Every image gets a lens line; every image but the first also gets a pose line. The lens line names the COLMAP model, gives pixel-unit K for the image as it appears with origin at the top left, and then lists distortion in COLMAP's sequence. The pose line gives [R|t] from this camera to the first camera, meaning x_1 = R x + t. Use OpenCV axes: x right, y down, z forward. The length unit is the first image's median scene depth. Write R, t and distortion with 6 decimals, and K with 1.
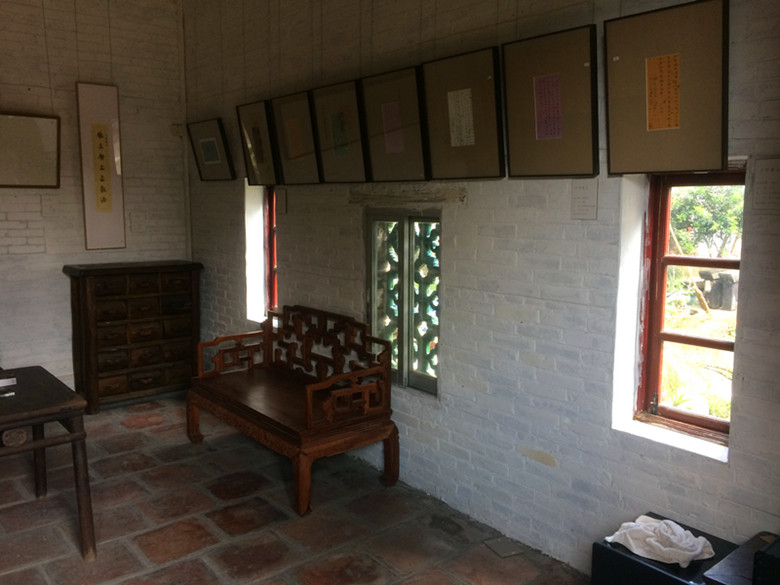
lens RADIAL K [[671.3, 0, 392.9], [0, 671.3, 287.9], [0, 0, 1]] dist [0.079106, -0.108152]
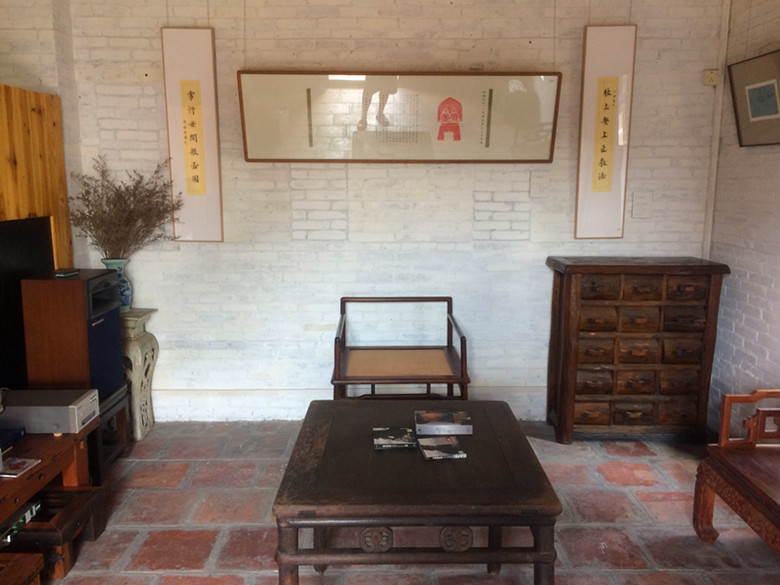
lens RADIAL K [[671.3, 0, 392.9], [0, 671.3, 287.9], [0, 0, 1]] dist [0.079106, -0.108152]
pose [[0.778103, 0.098023, -0.620441, -0.118147], [-0.077164, 0.995184, 0.060456, -0.030154], [0.623379, 0.000834, 0.781919, 0.241260]]
